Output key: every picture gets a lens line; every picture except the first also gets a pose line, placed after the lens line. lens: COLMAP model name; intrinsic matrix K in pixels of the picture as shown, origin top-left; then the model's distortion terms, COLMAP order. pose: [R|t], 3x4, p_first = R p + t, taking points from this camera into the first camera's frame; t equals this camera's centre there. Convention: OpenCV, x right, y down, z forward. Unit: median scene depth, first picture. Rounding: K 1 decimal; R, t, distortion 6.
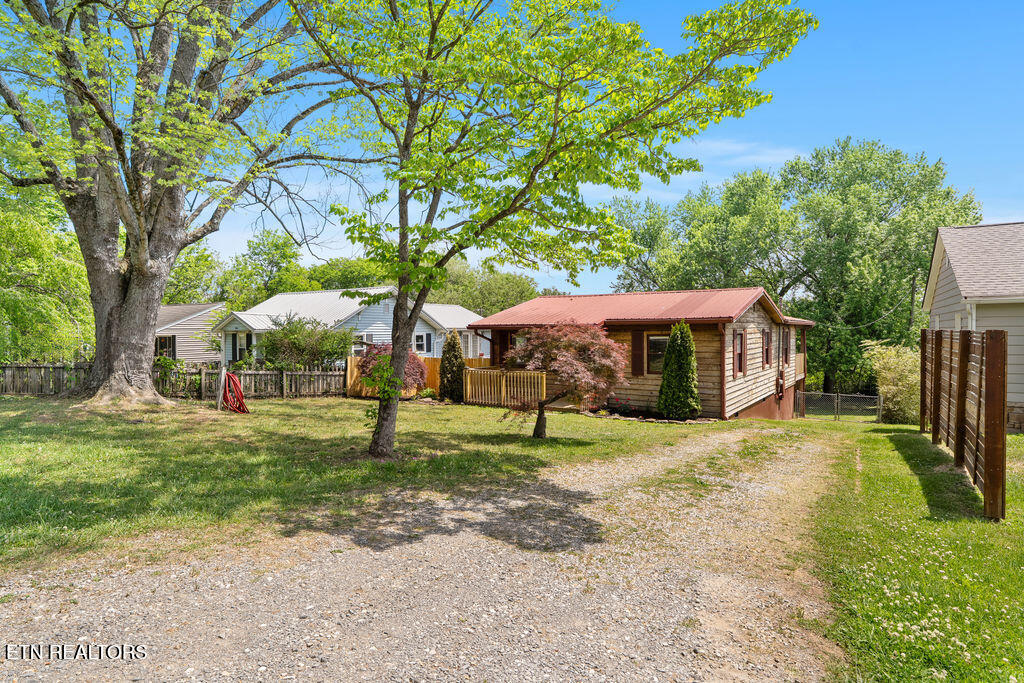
lens RADIAL K [[582.4, 0, 514.8], [0, 582.4, 350.1], [0, 0, 1]] dist [0.018751, 0.000288]
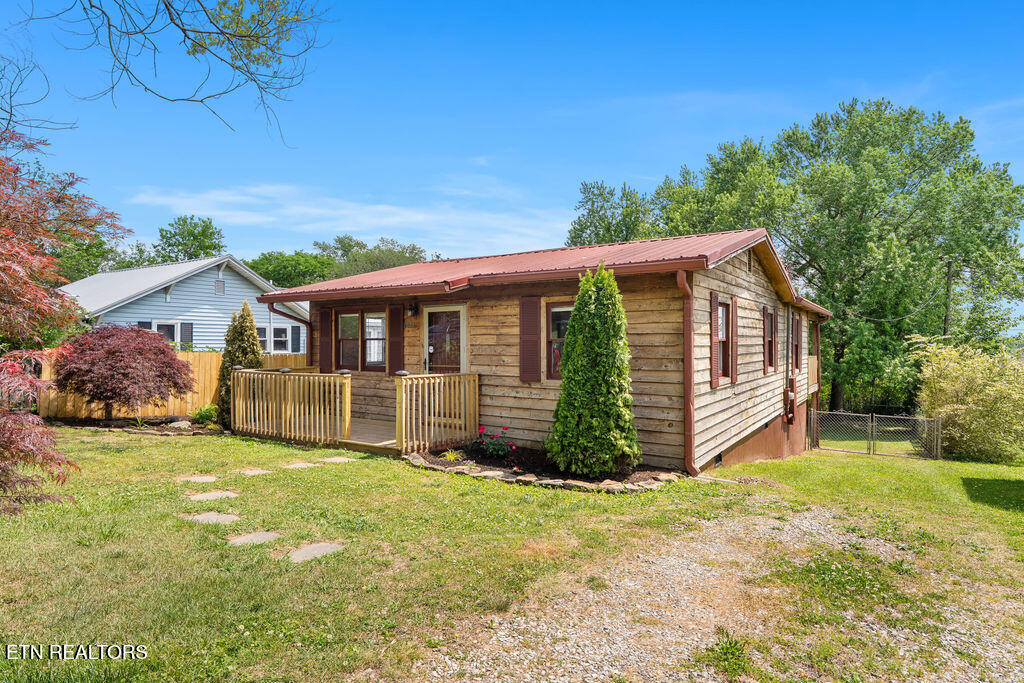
lens RADIAL K [[576.1, 0, 512.0], [0, 576.1, 341.5], [0, 0, 1]] dist [0.003136, 0.000047]
pose [[0.999970, 0.005657, 0.005287, 0.164971], [-0.005447, 0.999227, -0.038944, 0.023519], [-0.005504, 0.038914, 0.999227, 0.415378]]
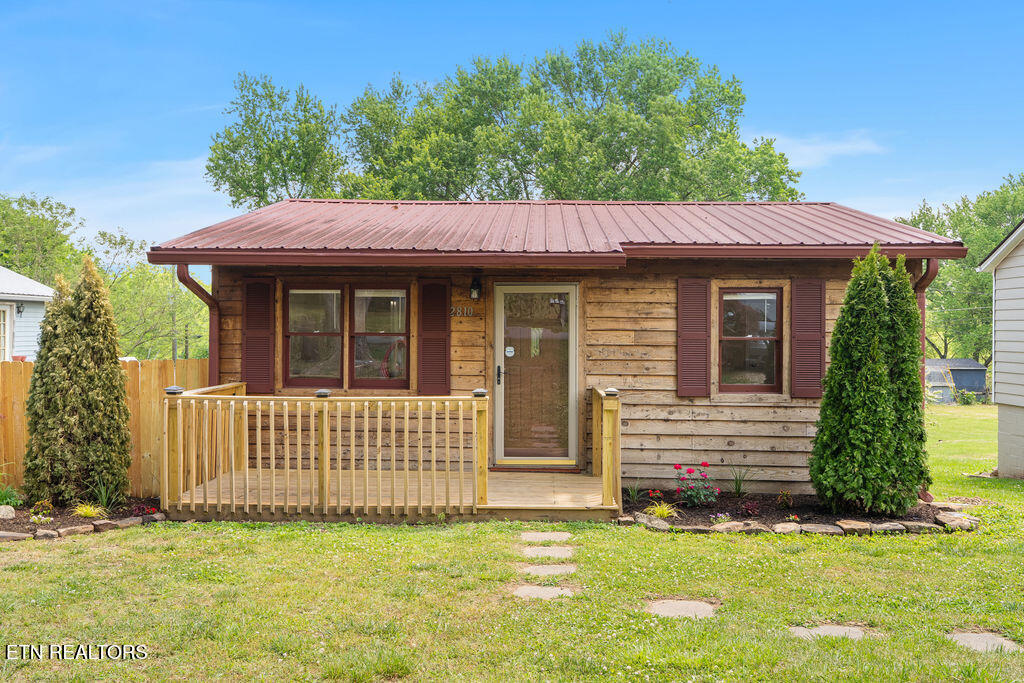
lens RADIAL K [[870.0, 0, 512.0], [0, 870.0, 341.5], [0, 0, 1]] dist [0.002386, 0.001059]
pose [[0.839576, 0.003892, 0.543229, -0.163893], [0.007591, 0.999793, -0.018896, 0.014688], [-0.543189, 0.019988, 0.839372, 0.511714]]
